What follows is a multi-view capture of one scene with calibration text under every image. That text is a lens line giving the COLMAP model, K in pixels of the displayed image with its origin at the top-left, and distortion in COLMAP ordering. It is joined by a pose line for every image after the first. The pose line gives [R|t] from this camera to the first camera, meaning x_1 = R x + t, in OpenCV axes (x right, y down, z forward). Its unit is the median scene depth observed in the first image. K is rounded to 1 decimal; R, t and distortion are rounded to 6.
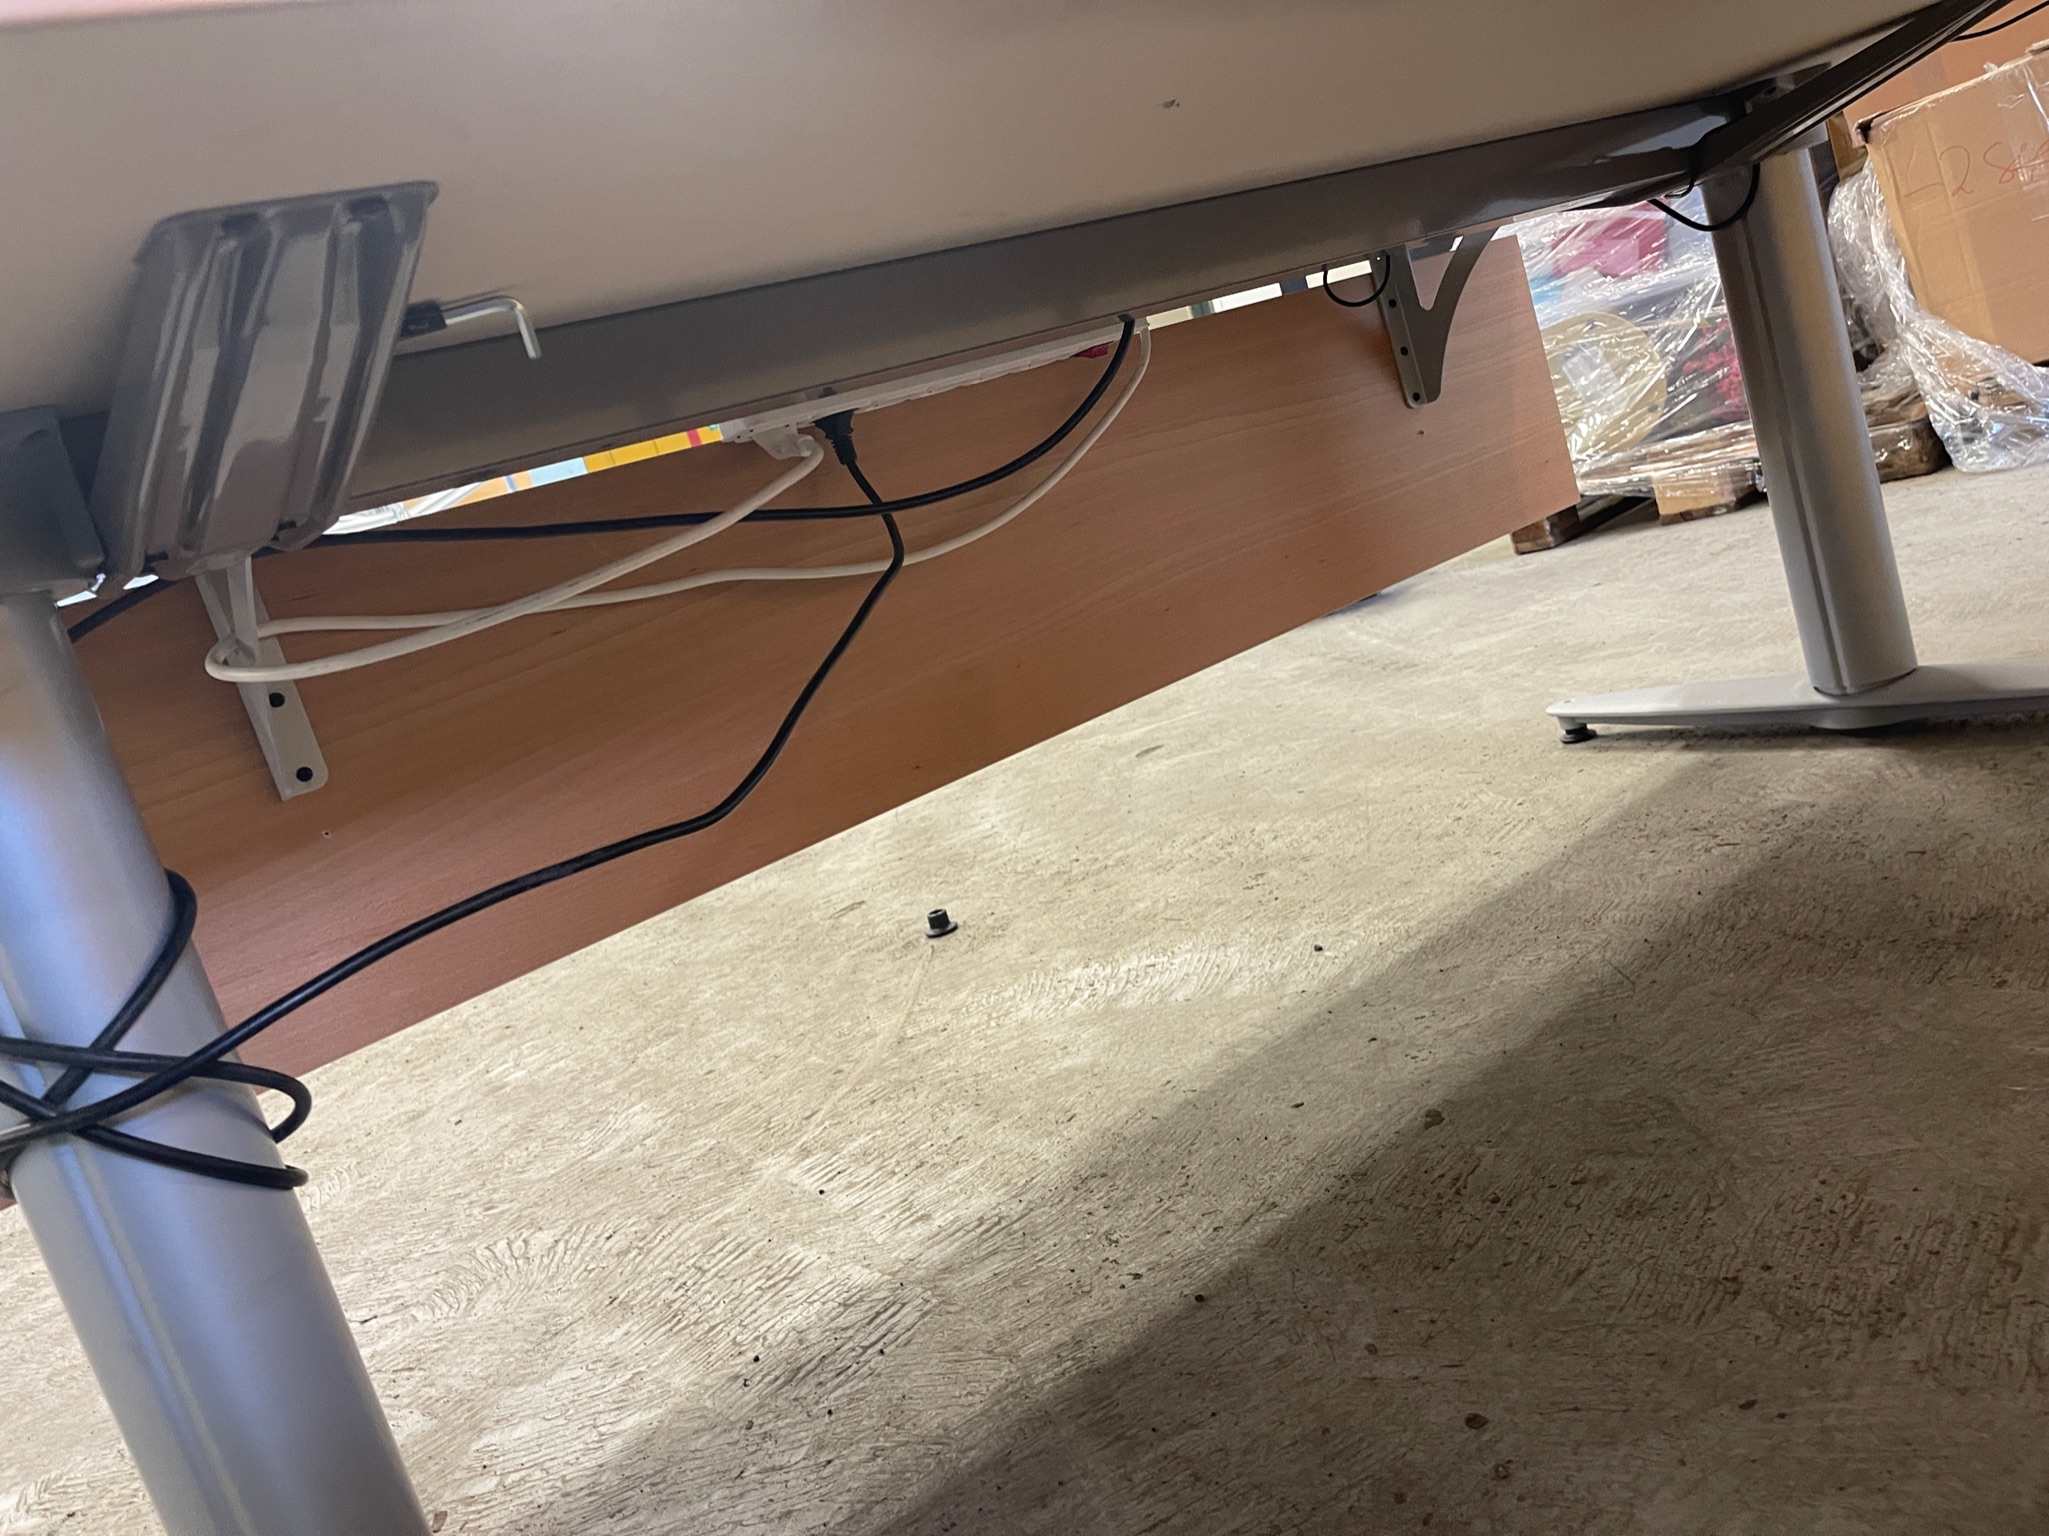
lens RADIAL K [[1558.0, 0, 973.1], [0, 1558.0, 743.4], [0, 0, 1]] dist [0.072841, -0.098707]
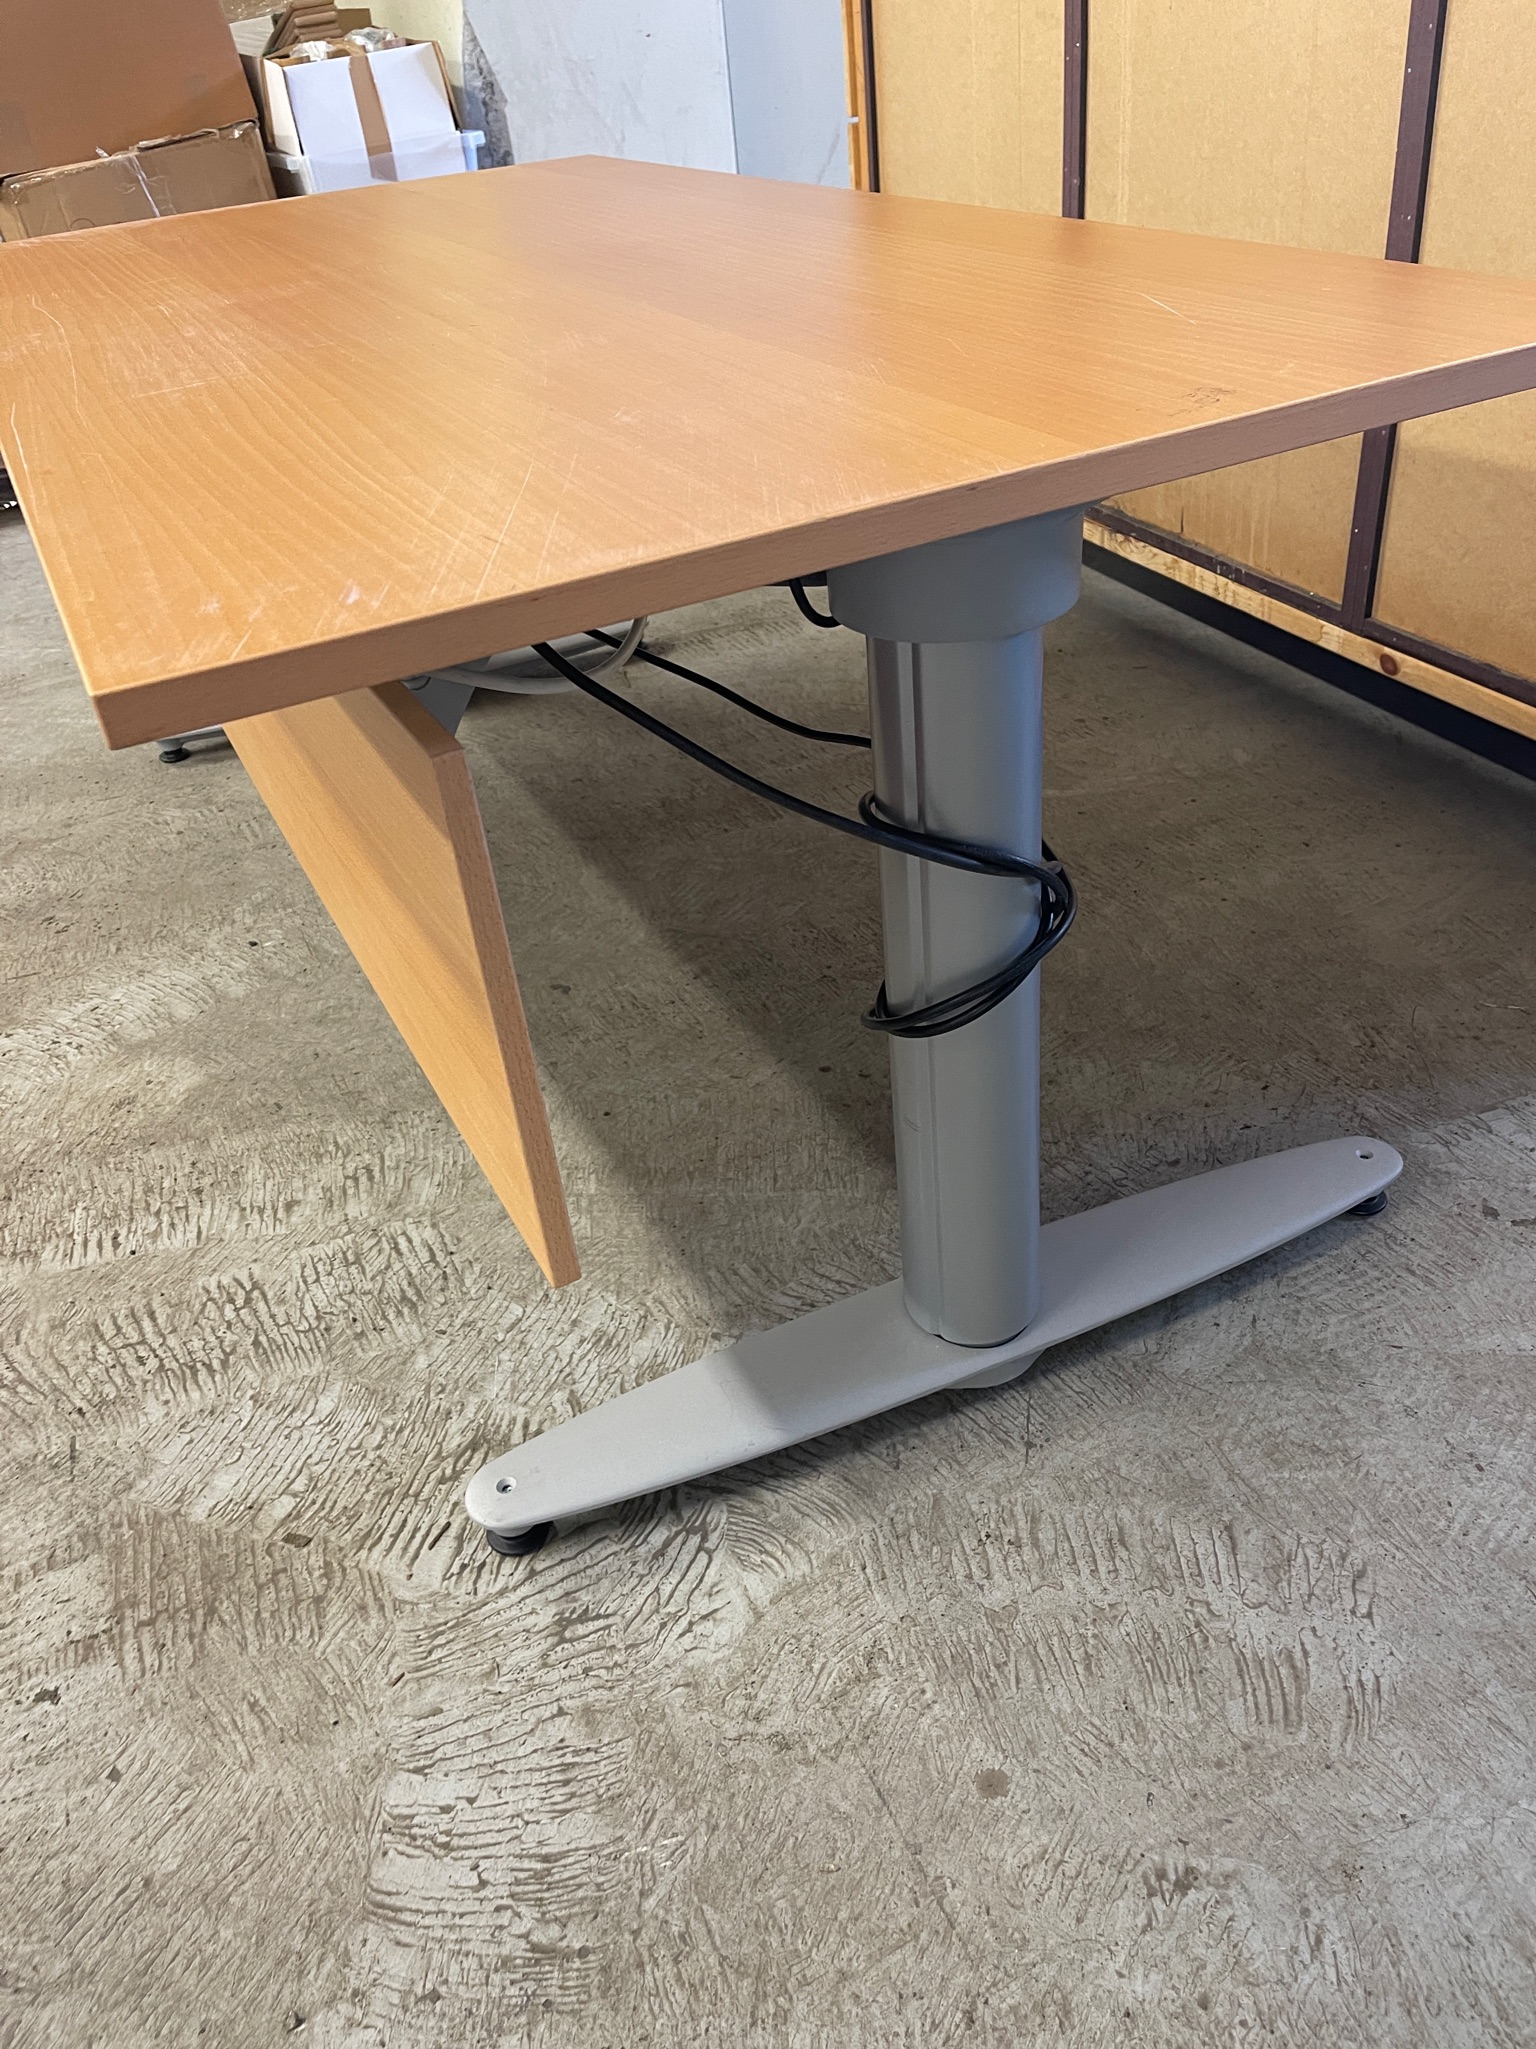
lens RADIAL K [[1558.0, 0, 784.8], [0, 1558.0, 1038.2], [0, 0, 1]] dist [0.072841, -0.098707]
pose [[0.356451, -0.290007, 0.888166, -0.726477], [0.133386, 0.956666, 0.258841, -0.057593], [-0.924744, 0.026204, 0.379687, 0.165747]]
